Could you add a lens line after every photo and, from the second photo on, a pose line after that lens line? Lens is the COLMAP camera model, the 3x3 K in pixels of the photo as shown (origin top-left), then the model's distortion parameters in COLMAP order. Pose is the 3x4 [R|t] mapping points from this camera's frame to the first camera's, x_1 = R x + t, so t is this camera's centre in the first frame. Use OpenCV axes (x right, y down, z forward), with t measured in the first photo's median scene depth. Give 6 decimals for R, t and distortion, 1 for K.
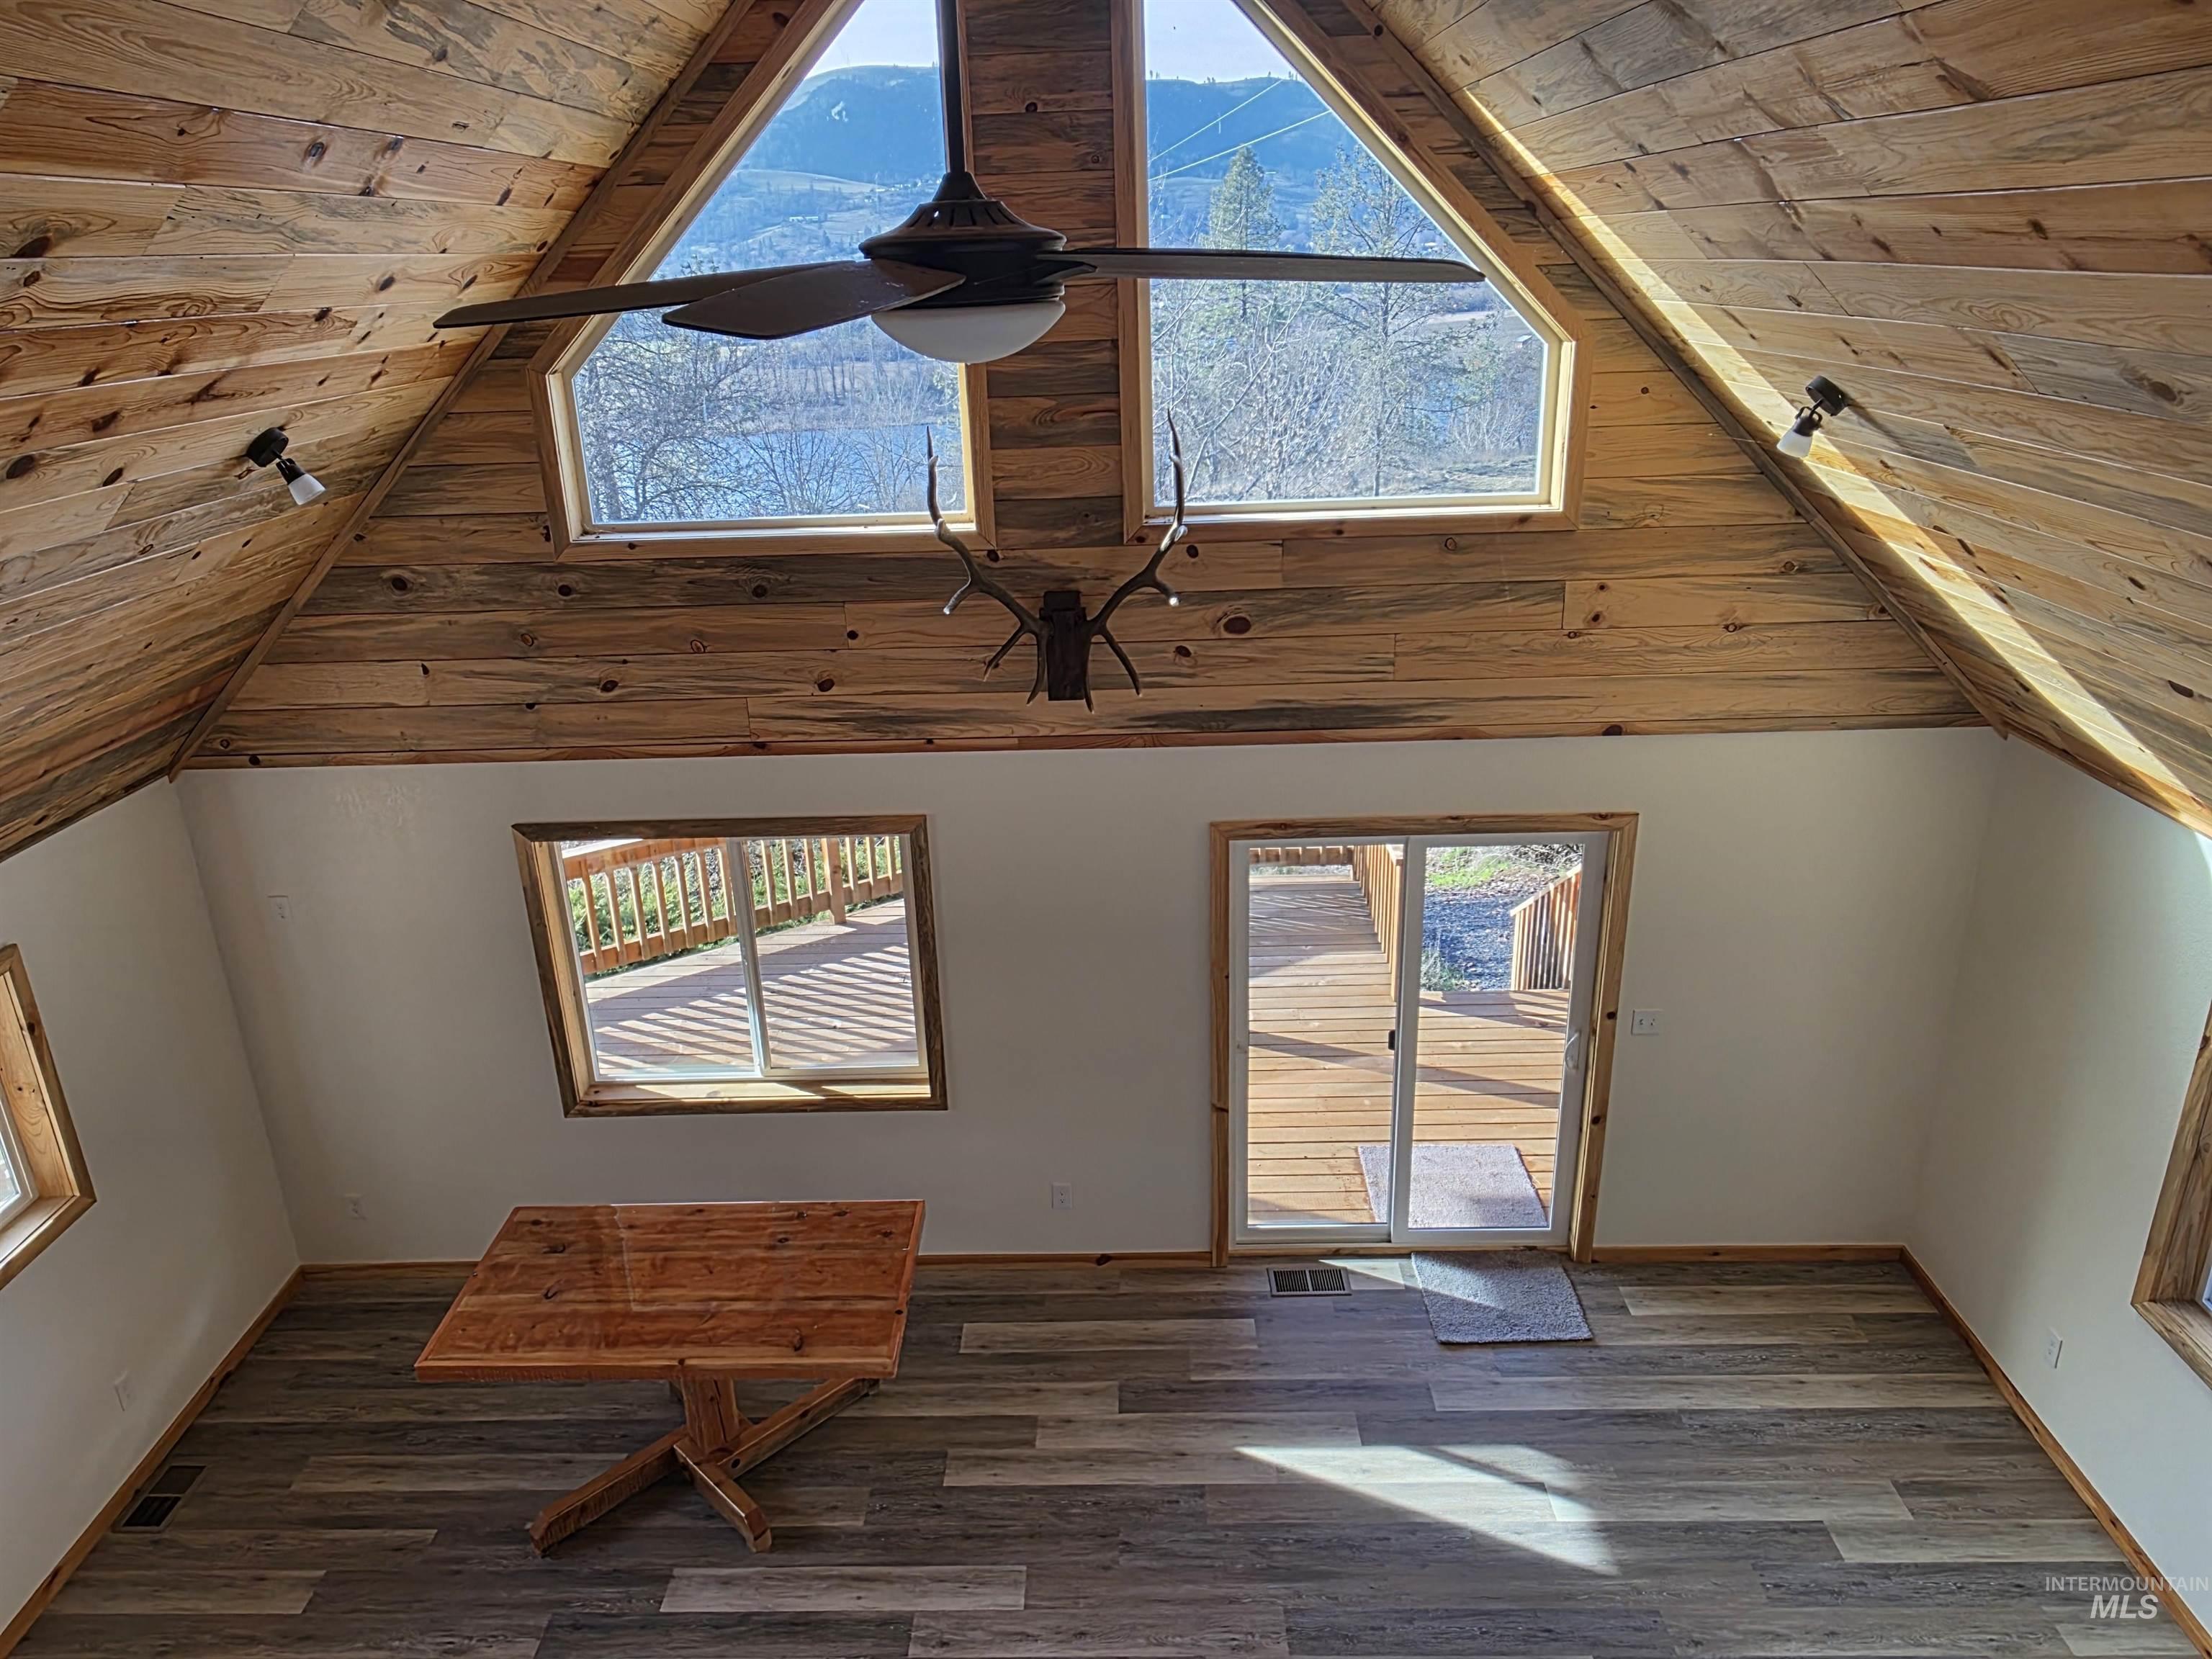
lens RADIAL K [[1497.8, 0, 1074.4], [0, 1497.8, 835.1], [0, 0, 1]] dist [0.014408, -0.006178]
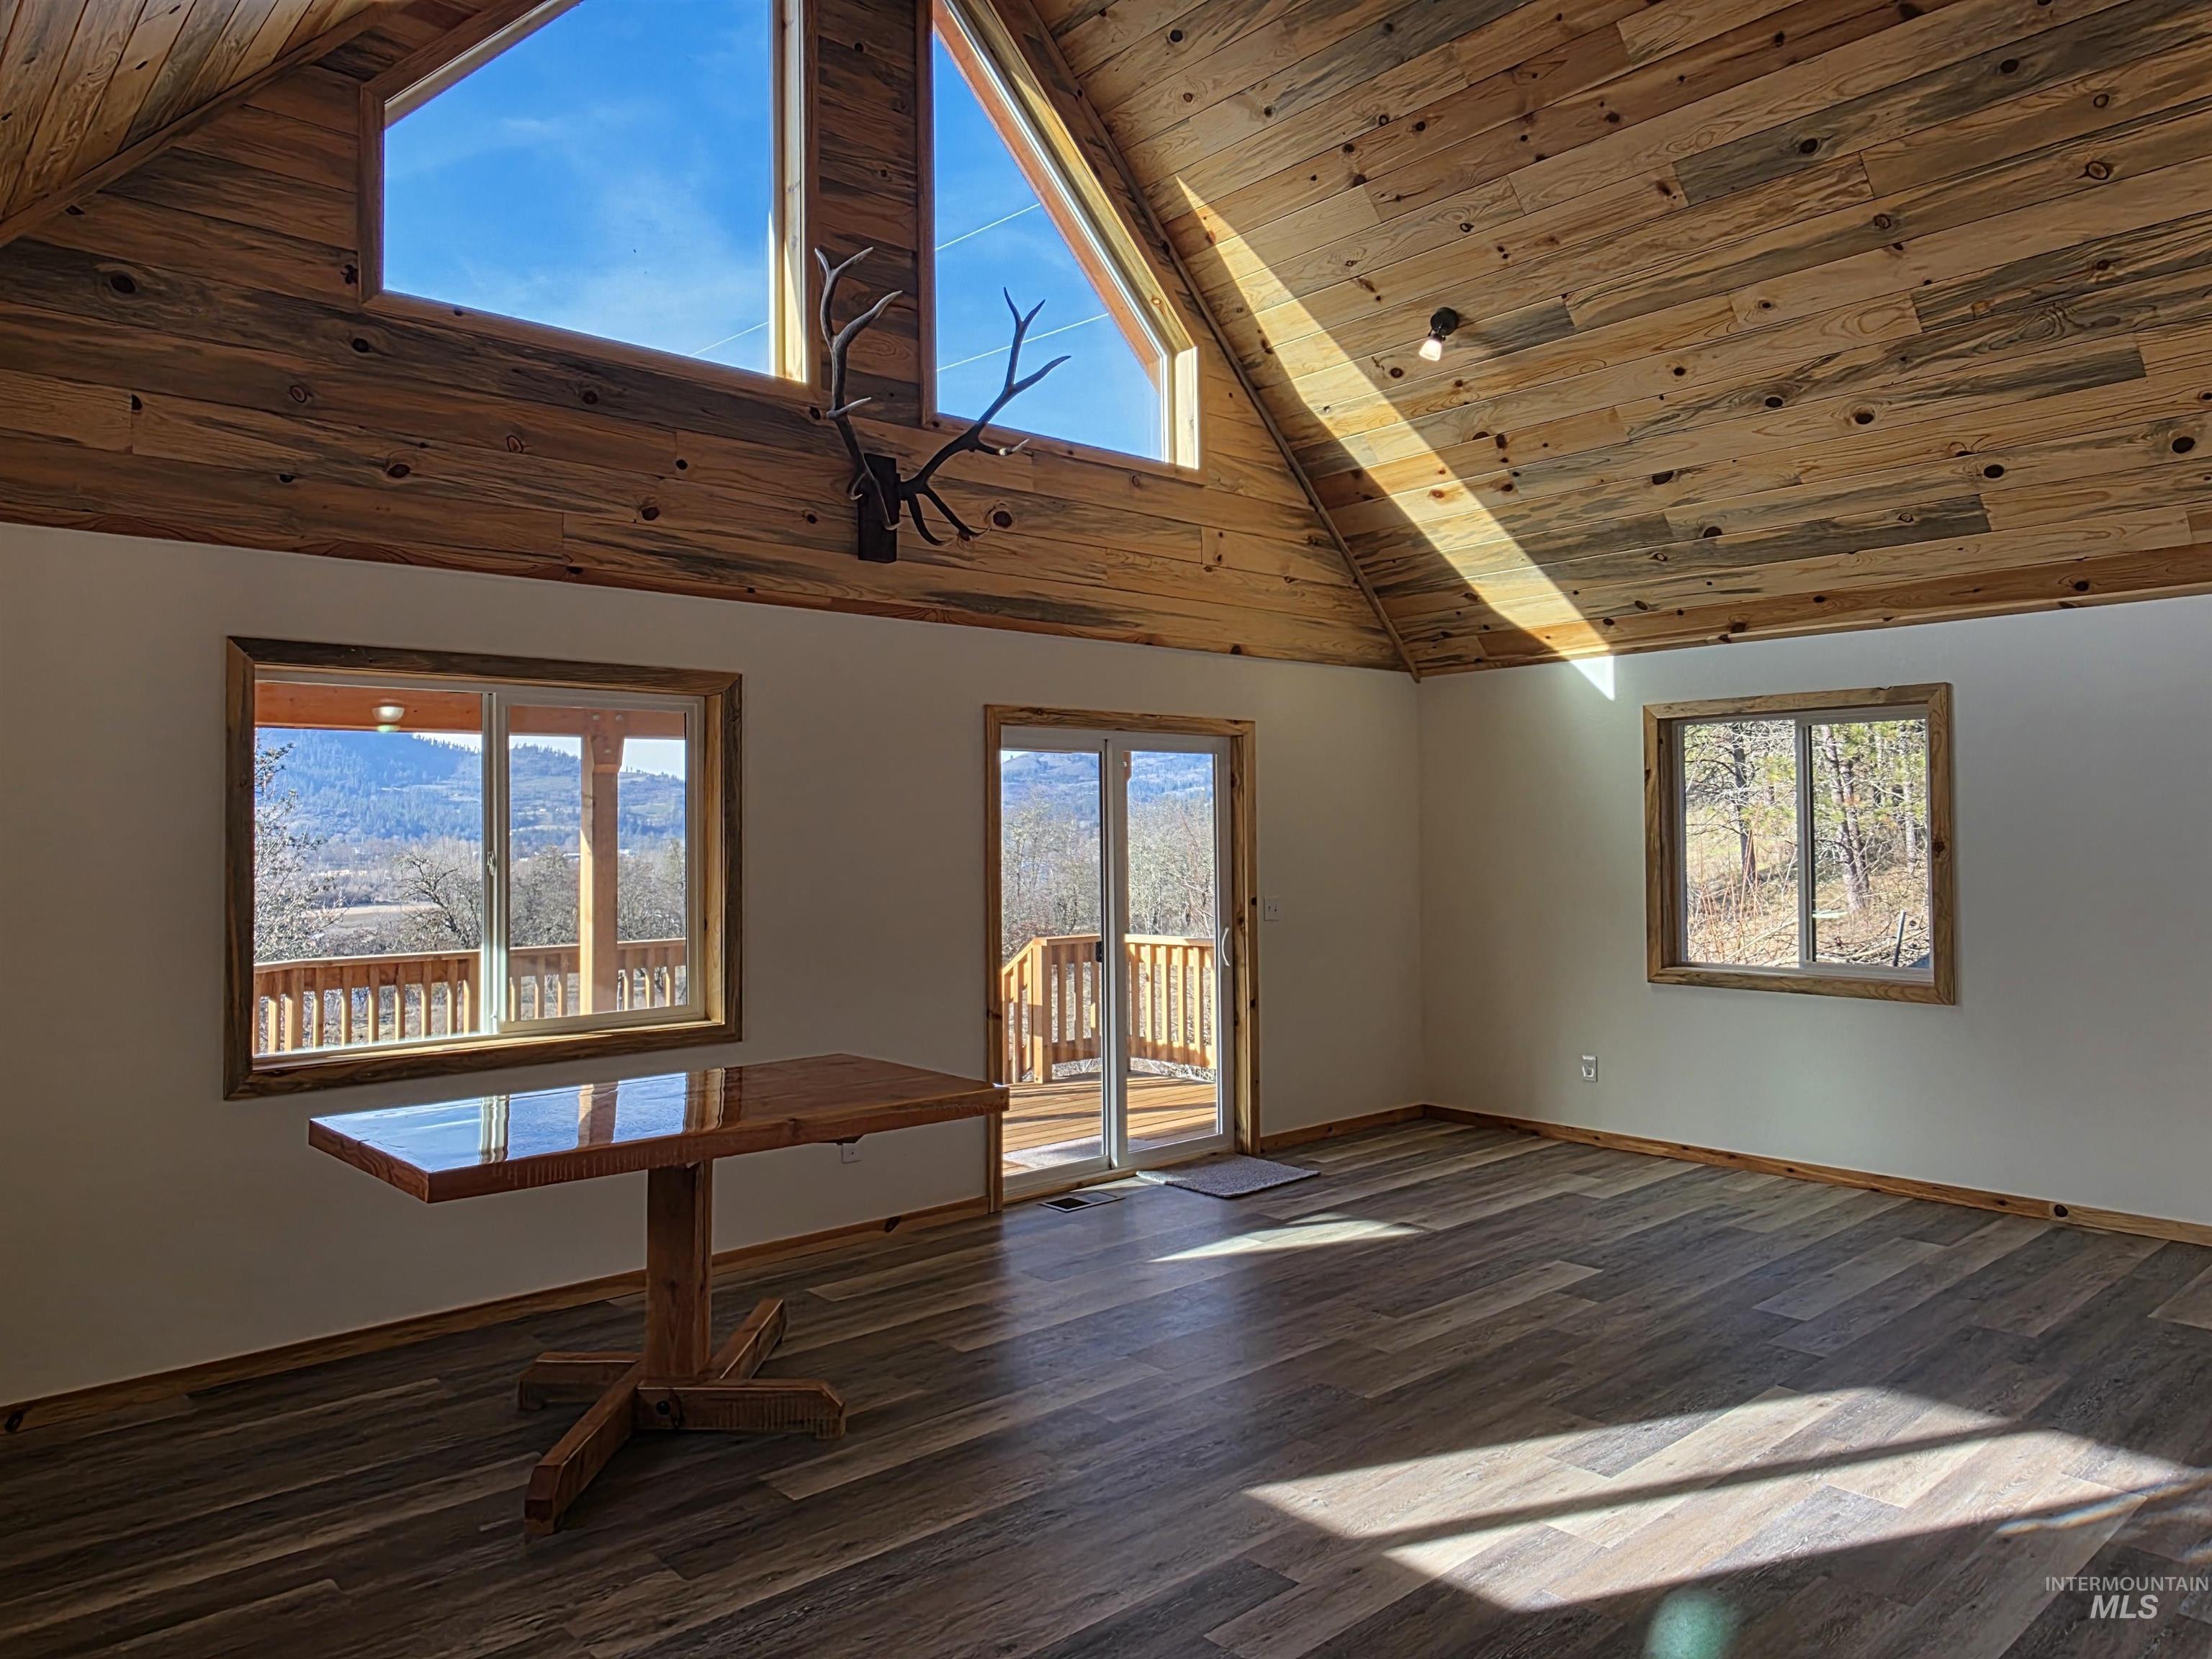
lens RADIAL K [[1502.8, 0, 1100.6], [0, 1502.8, 800.3], [0, 0, 1]] dist [0.009550, -0.006364]
pose [[0.724443, 0.044367, 0.687905, -0.602388], [0.234652, 0.922458, -0.306611, 0.416599], [-0.648167, 0.383540, 0.657857, 0.286531]]
